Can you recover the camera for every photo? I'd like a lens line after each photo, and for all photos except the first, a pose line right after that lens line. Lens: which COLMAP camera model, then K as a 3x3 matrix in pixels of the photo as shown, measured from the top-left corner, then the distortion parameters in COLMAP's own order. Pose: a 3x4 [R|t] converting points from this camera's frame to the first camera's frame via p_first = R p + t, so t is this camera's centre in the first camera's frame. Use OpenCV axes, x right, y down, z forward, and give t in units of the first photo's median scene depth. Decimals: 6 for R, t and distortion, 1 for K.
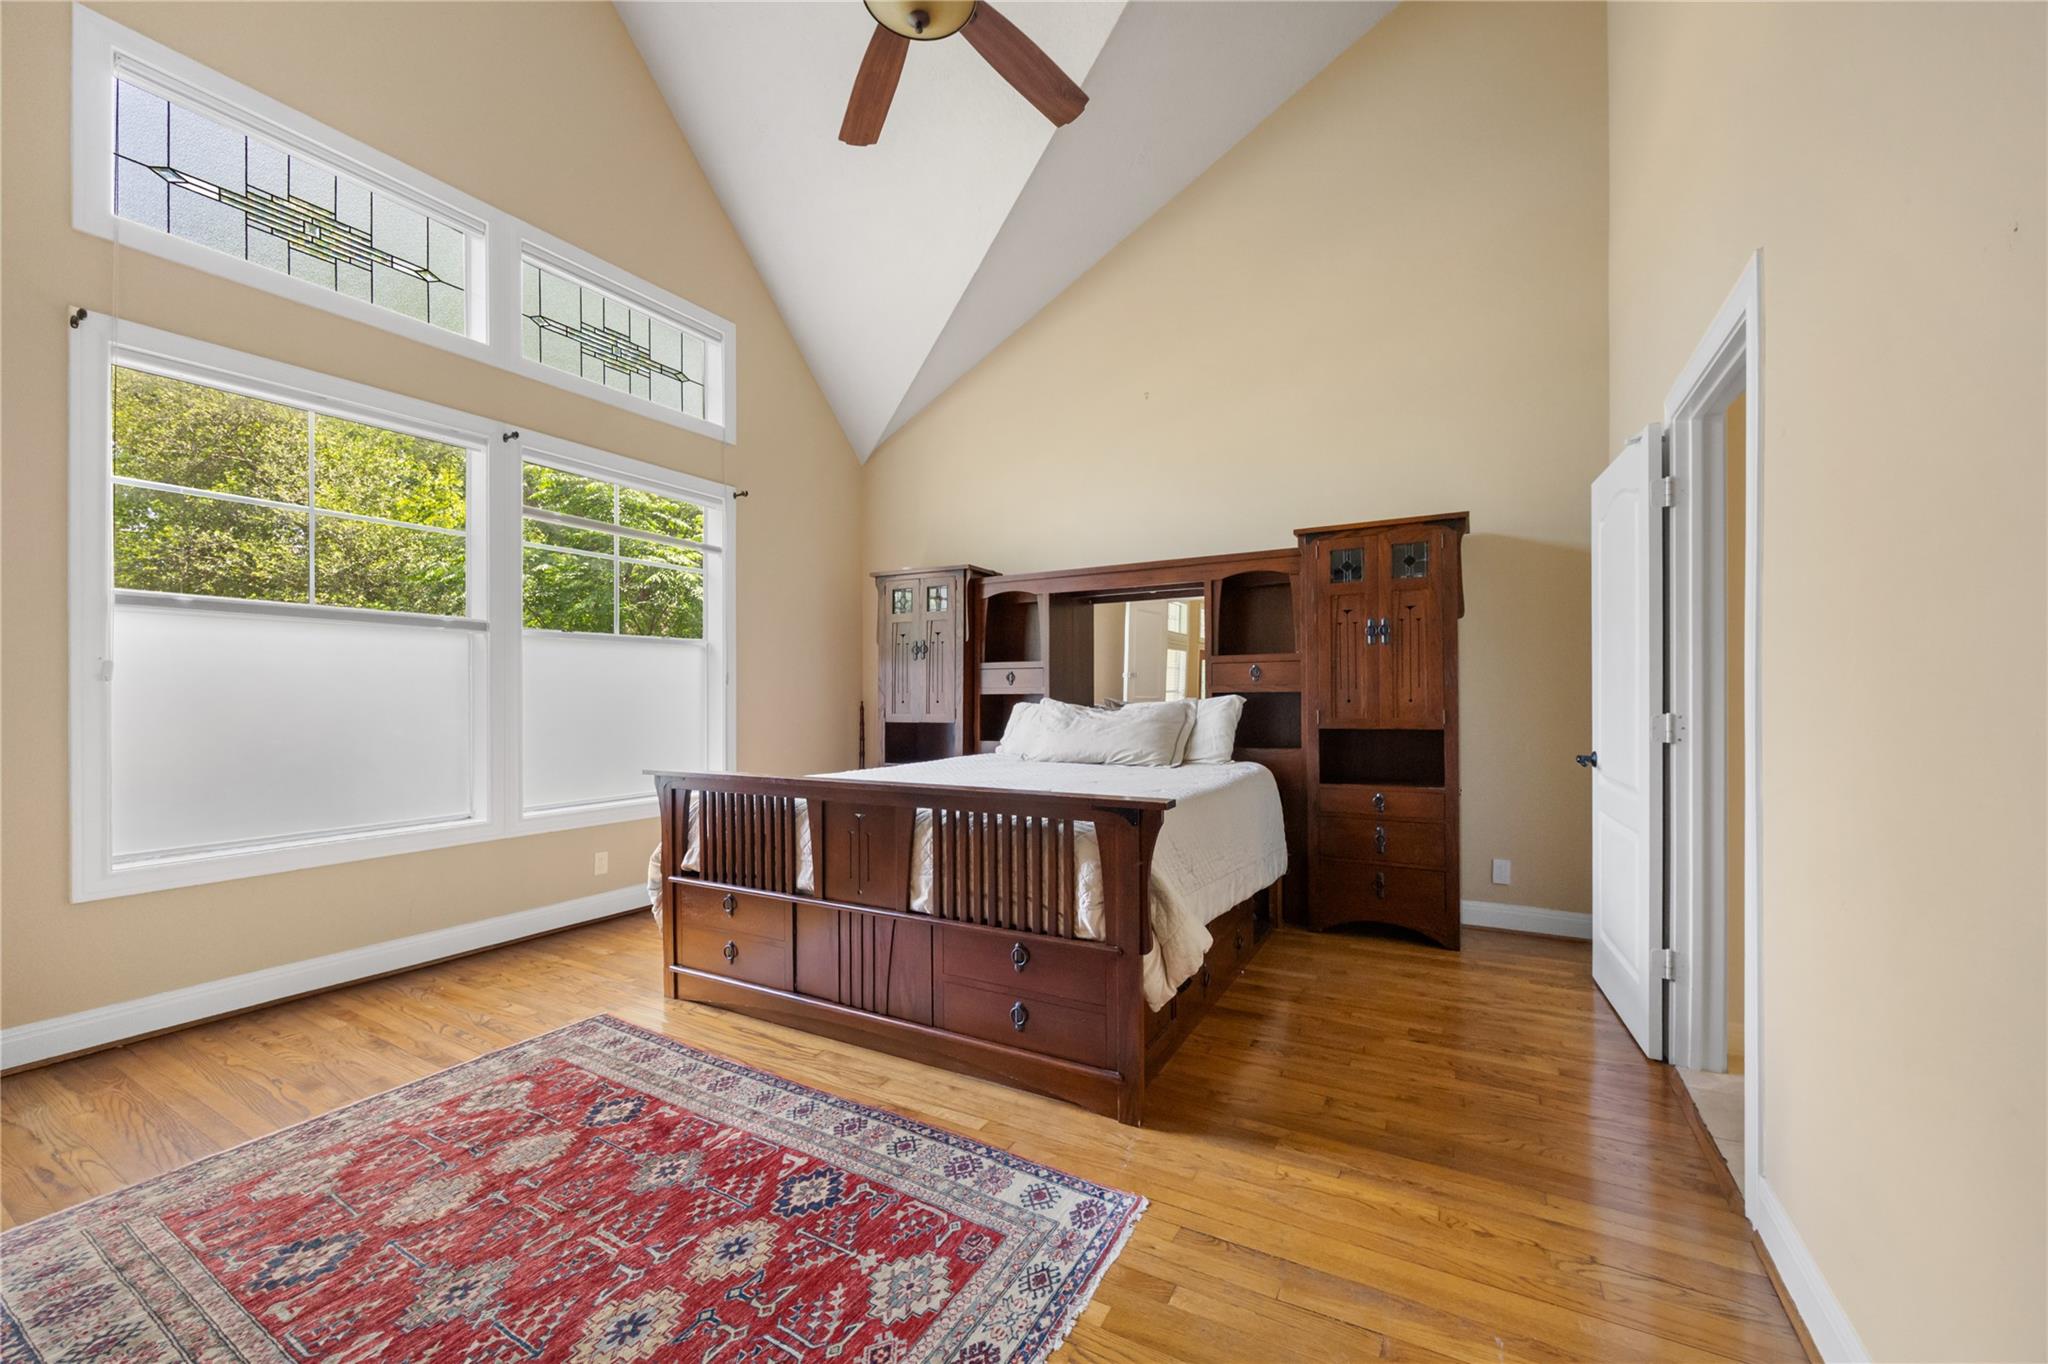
lens RADIAL K [[794.8, 0, 1012.0], [0, 794.8, 691.2], [0, 0, 1]] dist [-0.000888, 0.001142]
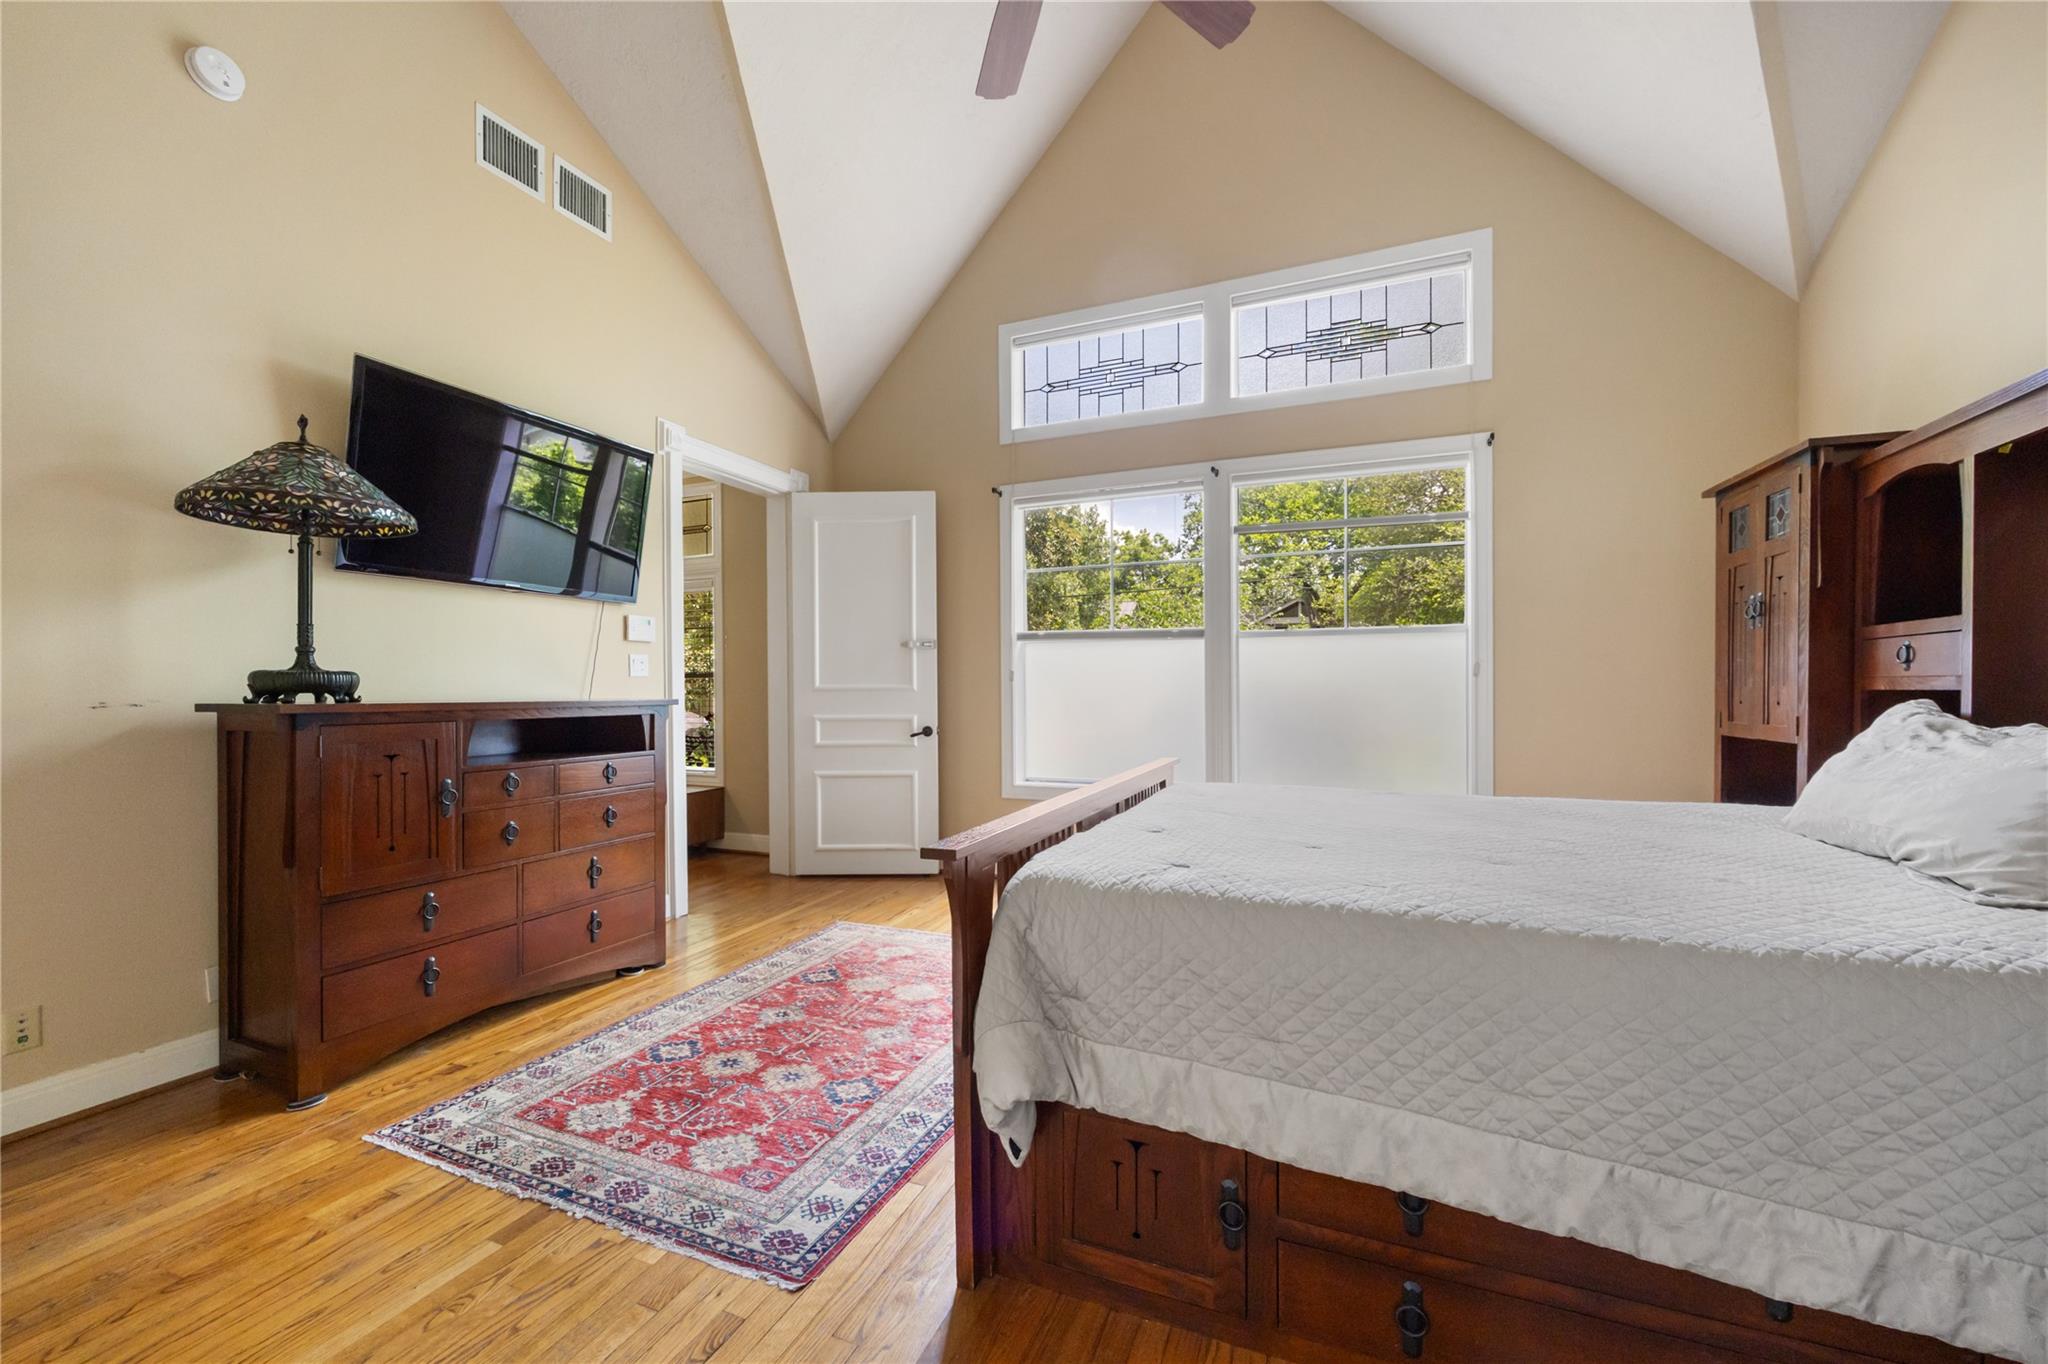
lens RADIAL K [[794.8, 0, 1013.6], [0, 794.8, 689.9], [0, 0, 1]] dist [-0.000888, 0.001142]
pose [[0.135871, 0.004896, -0.990714, 0.957252], [0.002636, 0.999982, 0.005304, -0.002384], [0.990723, -0.003332, 0.135855, 1.027979]]
